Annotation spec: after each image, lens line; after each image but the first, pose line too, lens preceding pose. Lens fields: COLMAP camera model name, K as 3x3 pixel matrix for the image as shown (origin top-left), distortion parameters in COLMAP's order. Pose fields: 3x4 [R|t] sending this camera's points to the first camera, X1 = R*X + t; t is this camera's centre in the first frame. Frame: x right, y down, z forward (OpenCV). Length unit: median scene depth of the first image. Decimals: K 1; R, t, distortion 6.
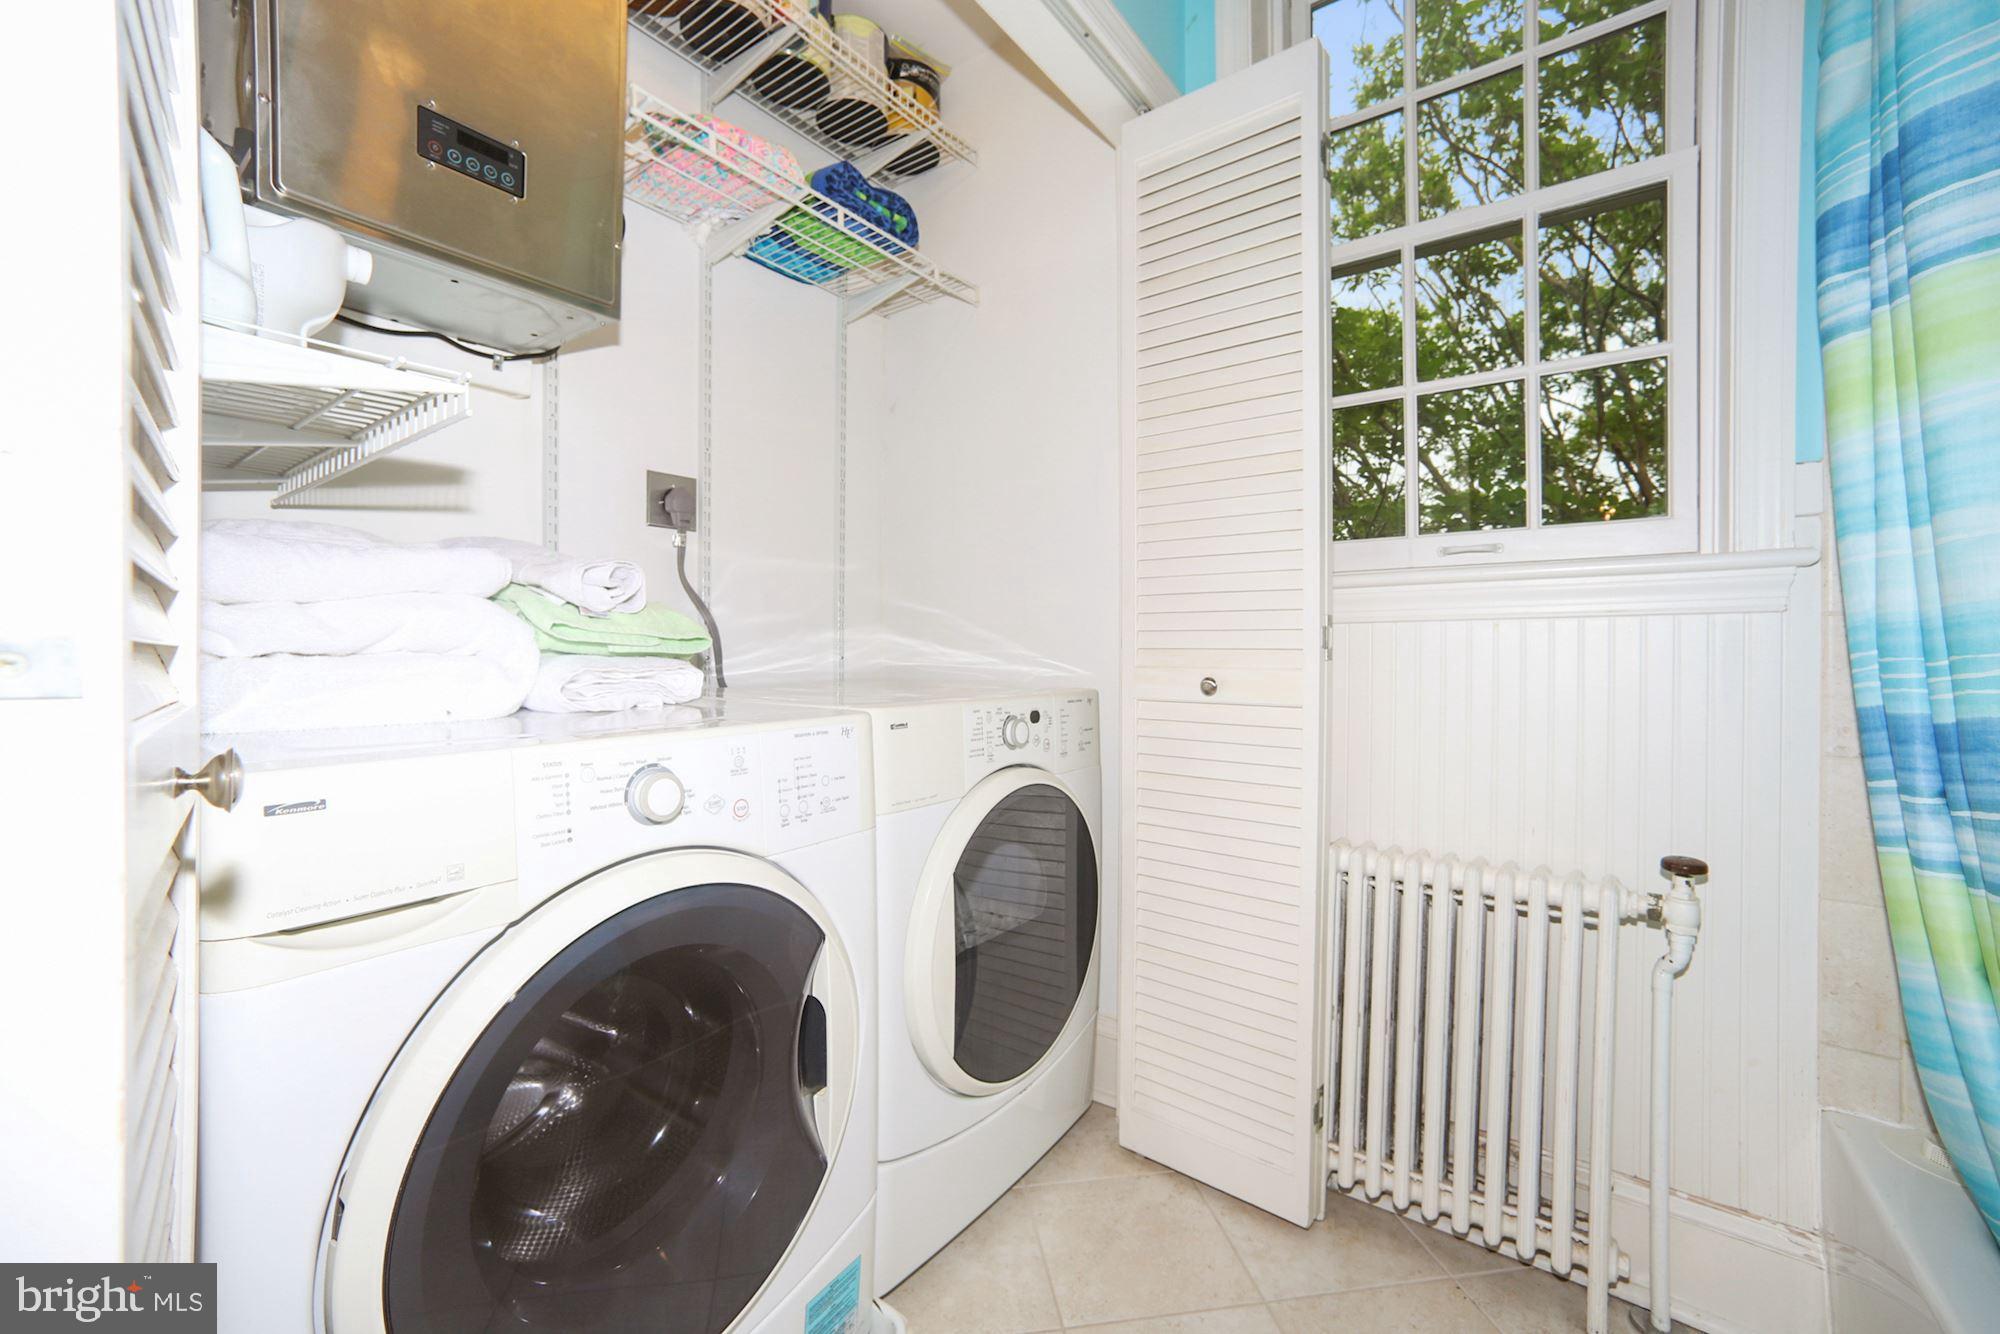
lens RADIAL K [[793.7, 0, 999.3], [0, 793.7, 662.5], [0, 0, 1]] dist [-0.001473, 0.001498]
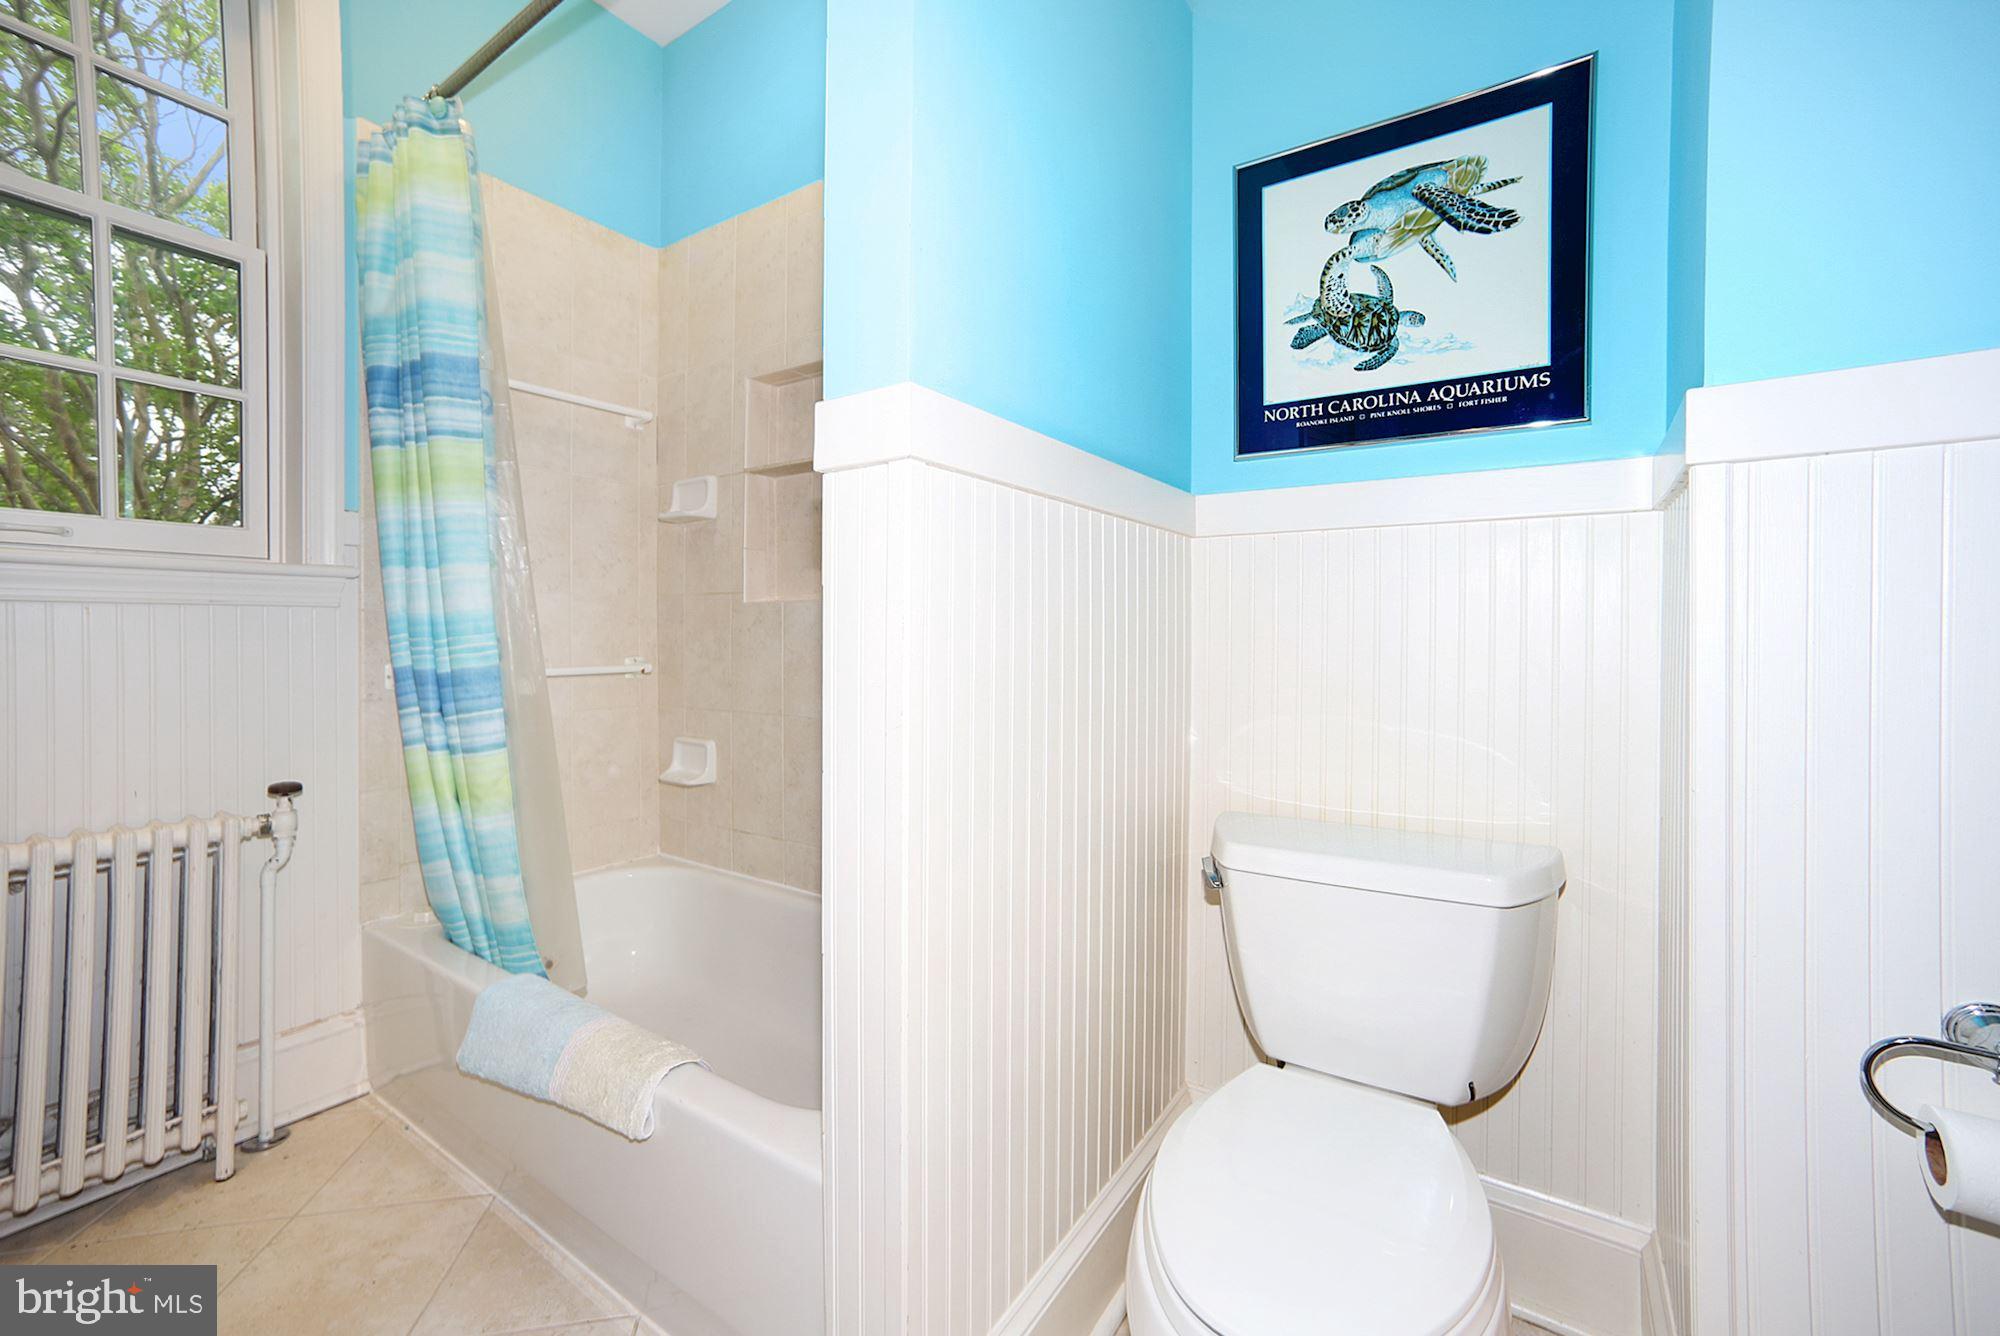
lens RADIAL K [[793.7, 0, 991.9], [0, 793.7, 638.4], [0, 0, 1]] dist [-0.001473, 0.001498]
pose [[-0.040017, 0.000423, 0.999199, -0.714445], [0.008125, 0.999967, -0.000098, 0.004447], [-0.999166, 0.008115, -0.040019, -0.228183]]
